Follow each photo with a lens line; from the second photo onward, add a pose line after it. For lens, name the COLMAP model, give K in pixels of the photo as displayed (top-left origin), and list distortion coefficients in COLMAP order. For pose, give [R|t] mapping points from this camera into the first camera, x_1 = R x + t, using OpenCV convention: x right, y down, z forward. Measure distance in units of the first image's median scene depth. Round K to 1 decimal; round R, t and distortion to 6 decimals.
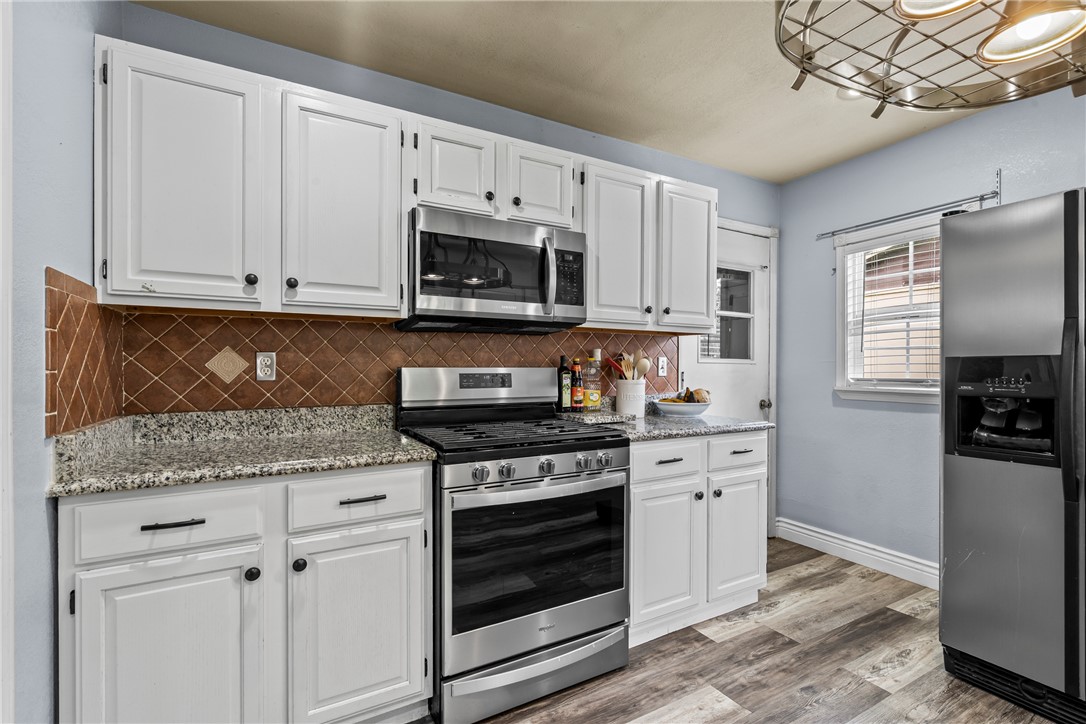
lens RADIAL K [[496.3, 0, 539.6], [0, 496.3, 367.5], [0, 0, 1]] dist [-0.005072, 0.001745]
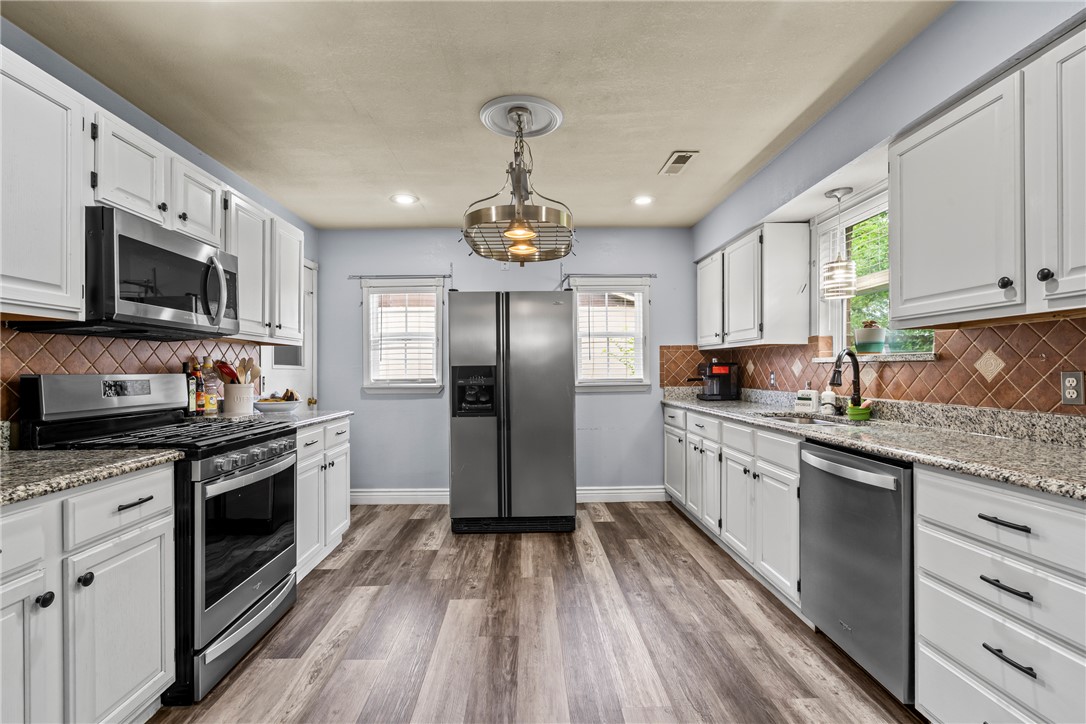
lens RADIAL K [[496.3, 0, 540.8], [0, 496.3, 370.4], [0, 0, 1]] dist [-0.005072, 0.001745]
pose [[0.460899, -0.003497, 0.887446, -0.662007], [0.006957, 0.999976, 0.000328, -0.002323], [-0.887425, 0.006023, 0.460912, -0.165428]]
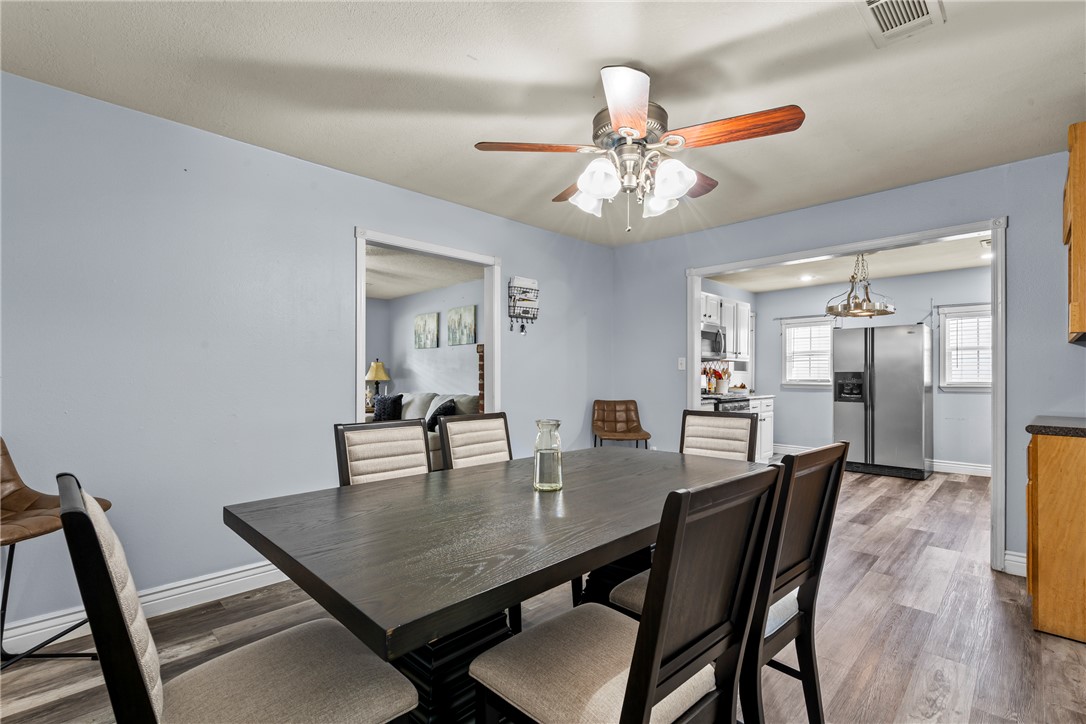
lens RADIAL K [[496.3, 0, 540.5], [0, 496.3, 373.8], [0, 0, 1]] dist [-0.005072, 0.001745]
pose [[0.959986, 0.003229, 0.280028, -1.838147], [-0.003177, 0.999995, -0.000639, -0.001215], [-0.280029, -0.000276, 0.959991, -1.498974]]
